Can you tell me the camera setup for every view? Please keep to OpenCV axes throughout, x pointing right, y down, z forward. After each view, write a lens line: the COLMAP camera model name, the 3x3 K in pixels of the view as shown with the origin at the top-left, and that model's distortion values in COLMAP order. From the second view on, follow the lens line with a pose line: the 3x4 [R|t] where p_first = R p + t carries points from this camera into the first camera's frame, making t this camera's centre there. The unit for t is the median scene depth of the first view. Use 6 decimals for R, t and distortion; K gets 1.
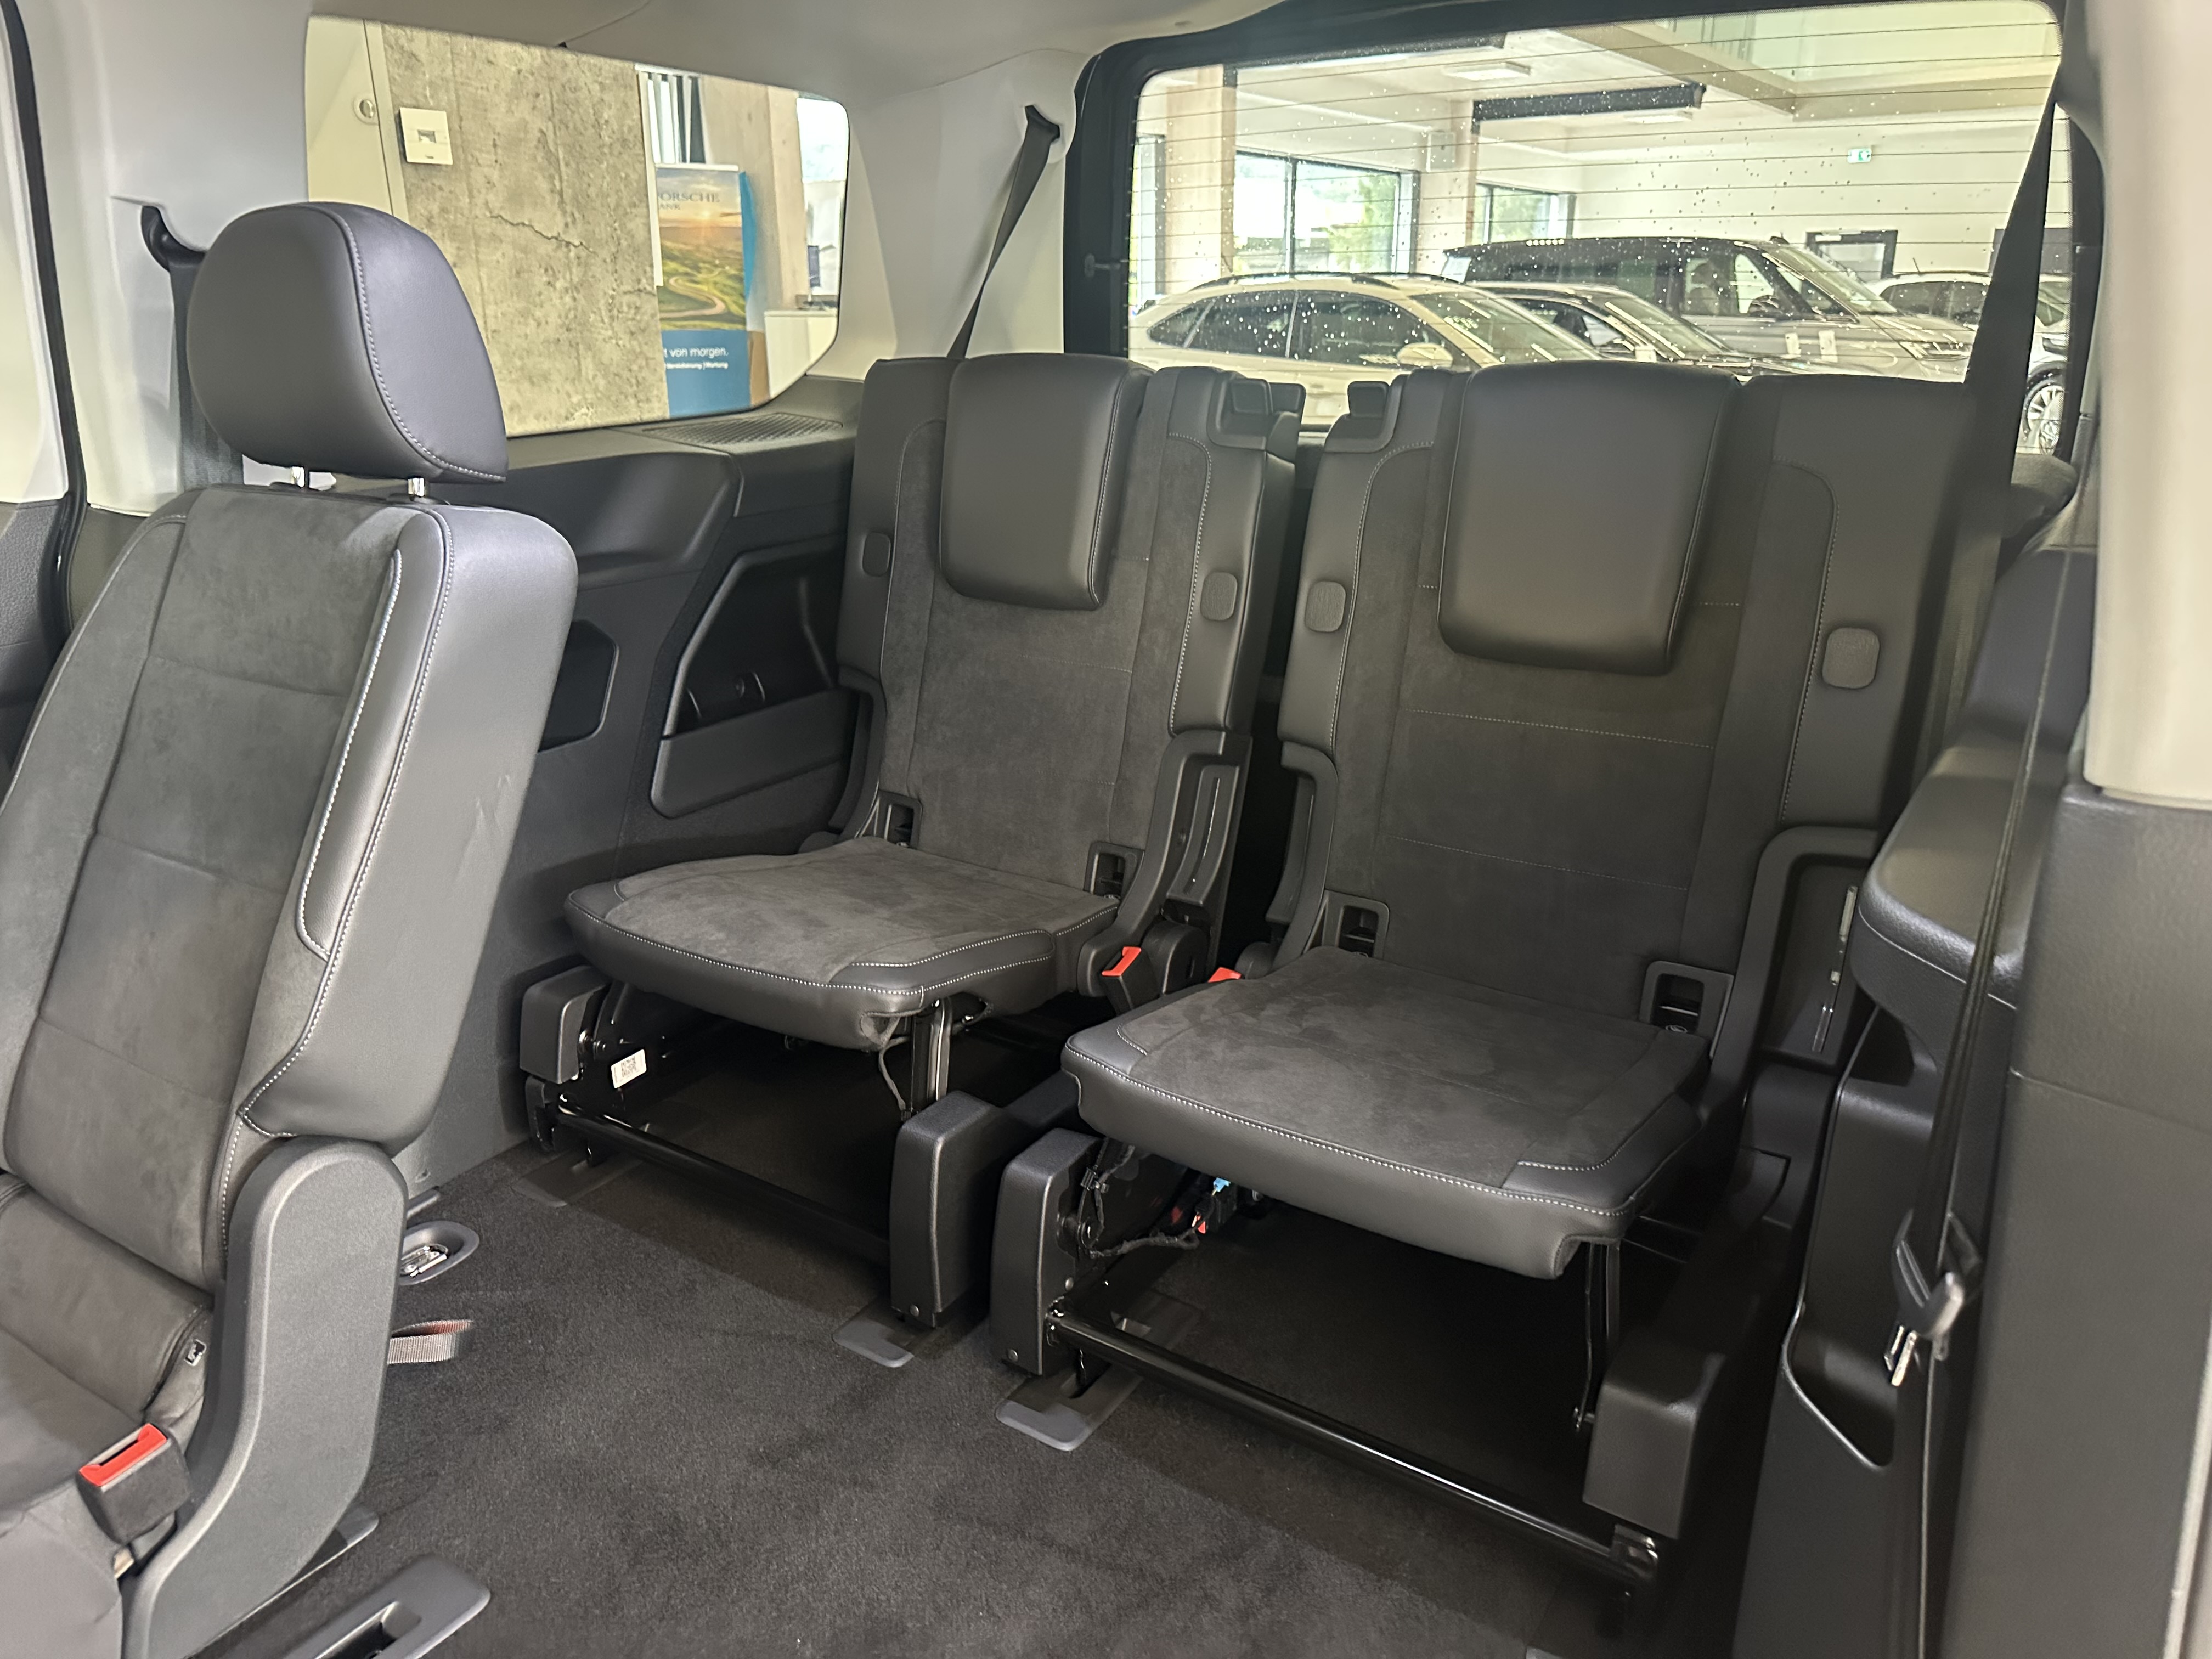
lens RADIAL K [[1624.4, 0, 1106.0], [0, 1624.4, 829.5], [0, 0, 1]] dist [0.001582, 0.001669]
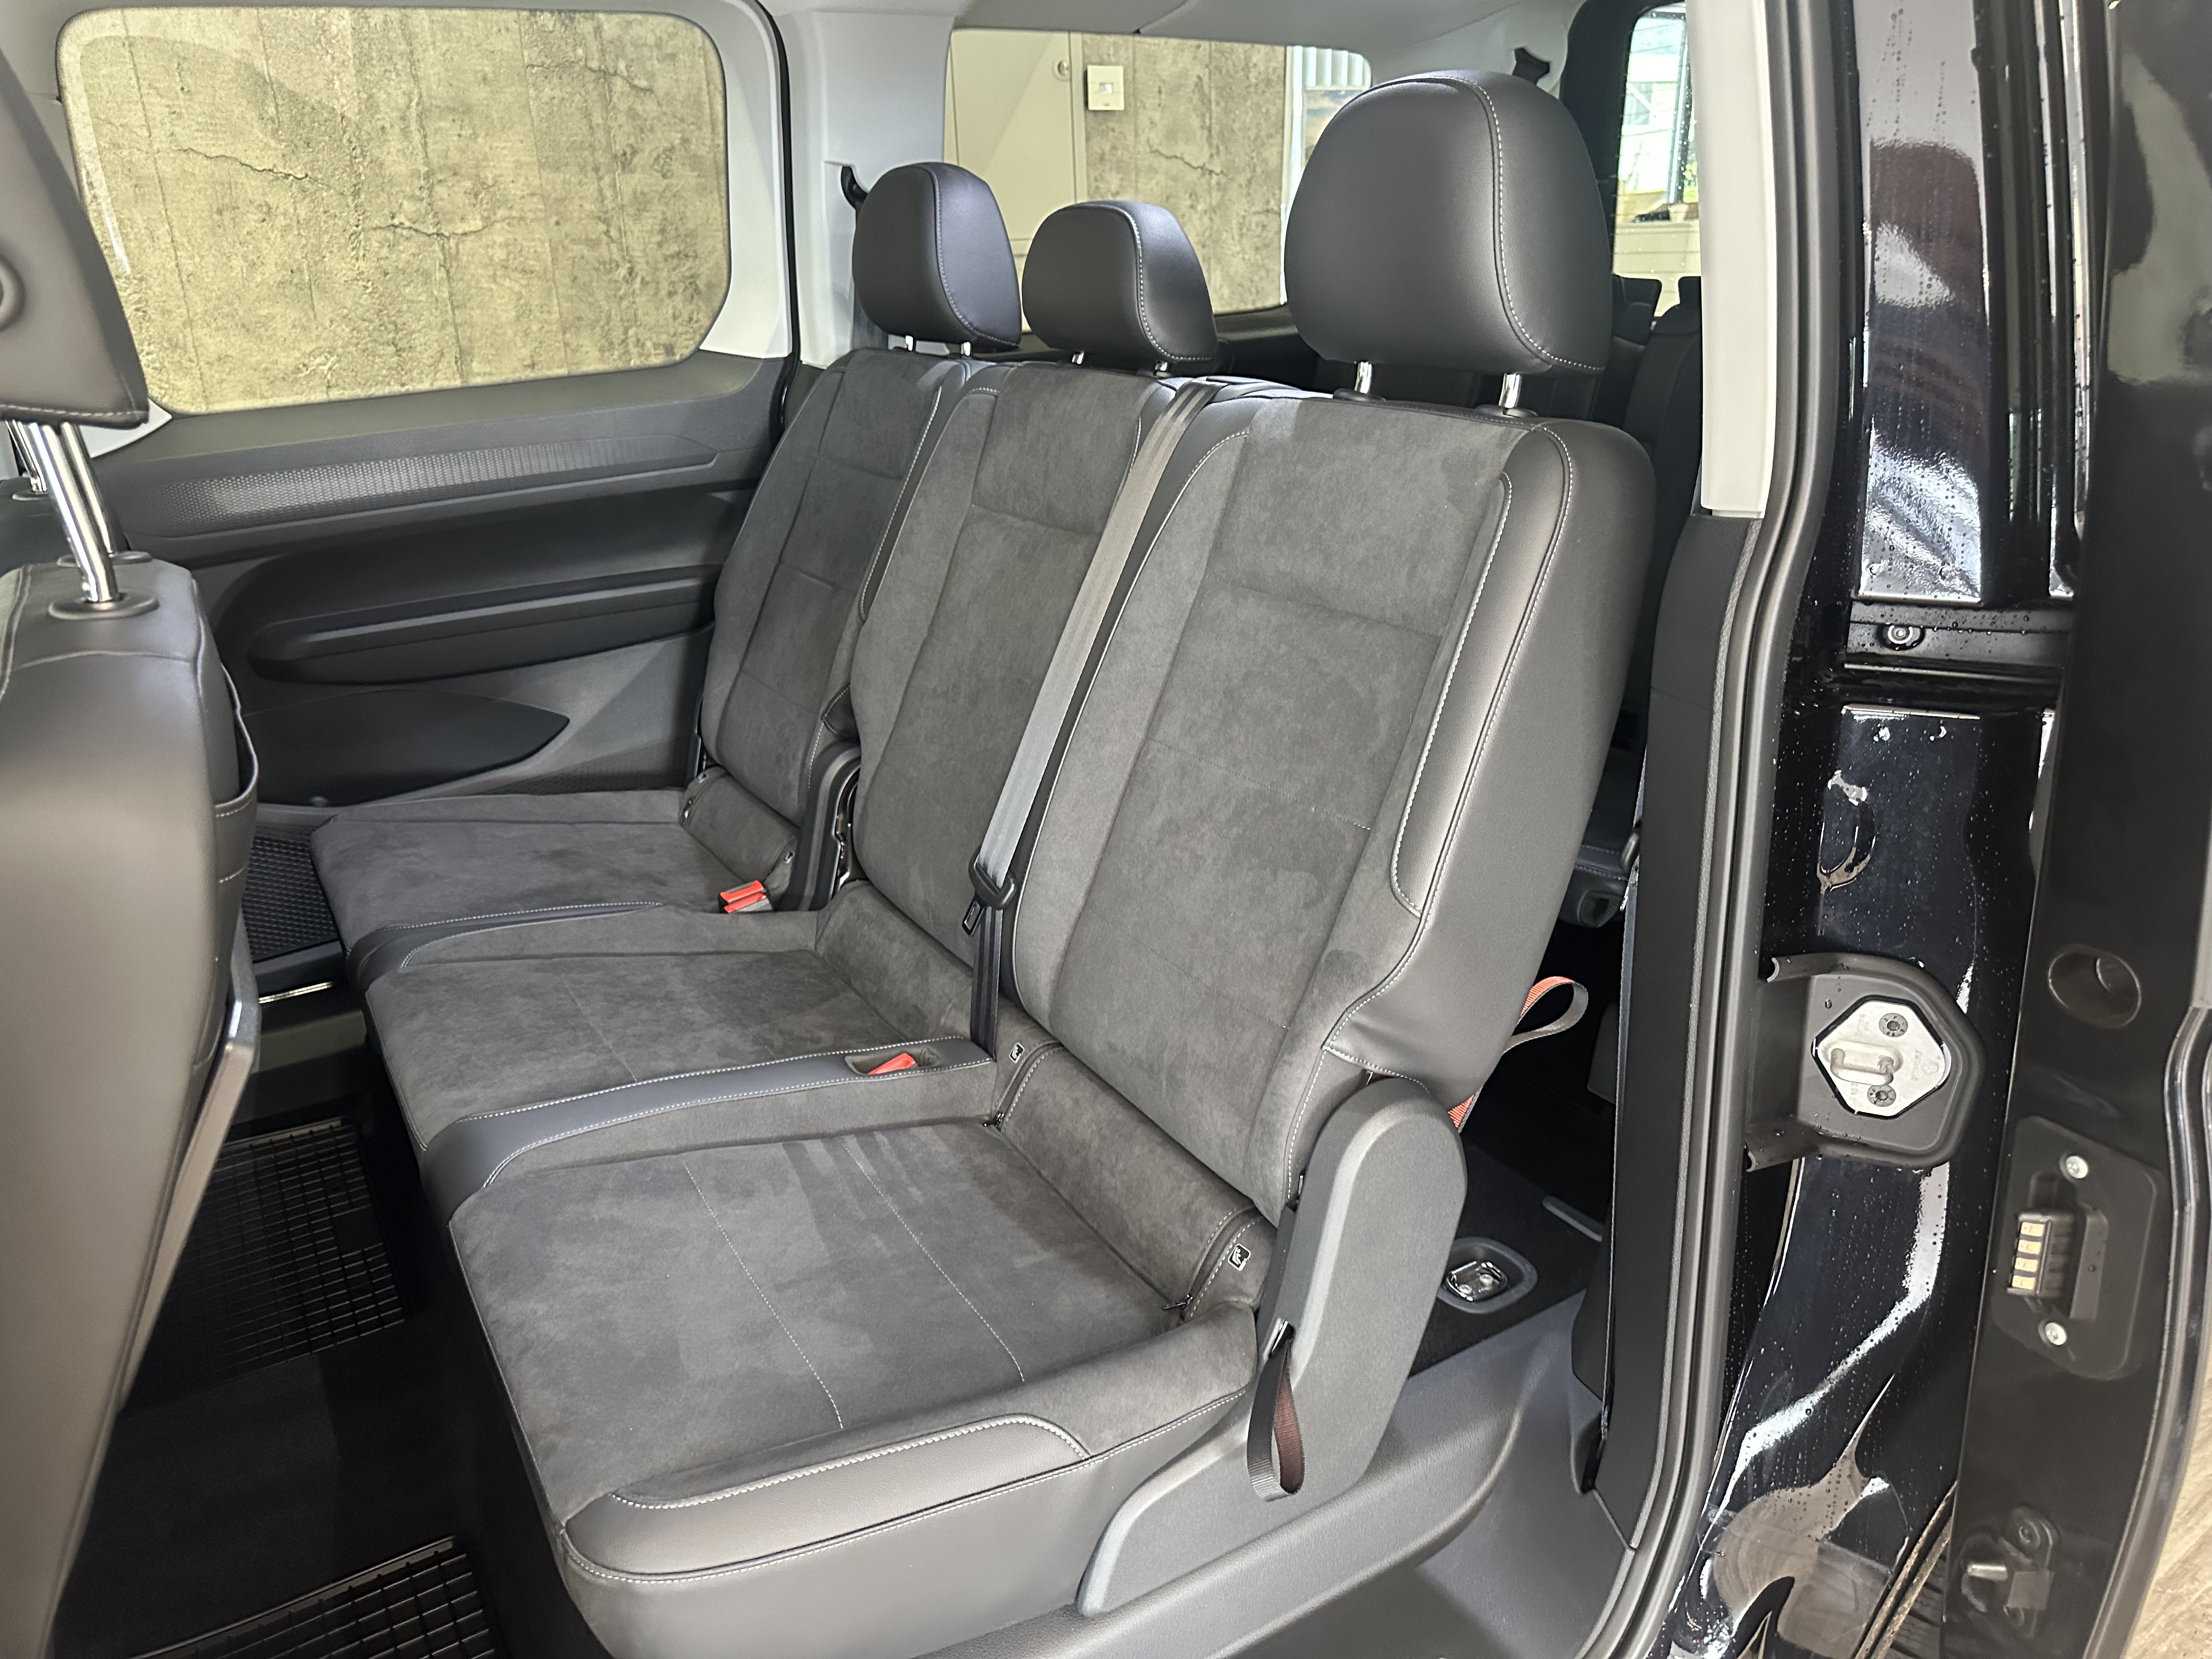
lens RADIAL K [[1565.1, 0, 1106.0], [0, 1565.1, 829.5], [0, 0, 1]] dist [0.194595, -0.414085]
pose [[0.909276, 0.132448, -0.394556, 0.143098], [-0.111757, 0.990895, 0.075081, 0.046462], [0.400908, -0.024175, 0.915799, -0.140893]]
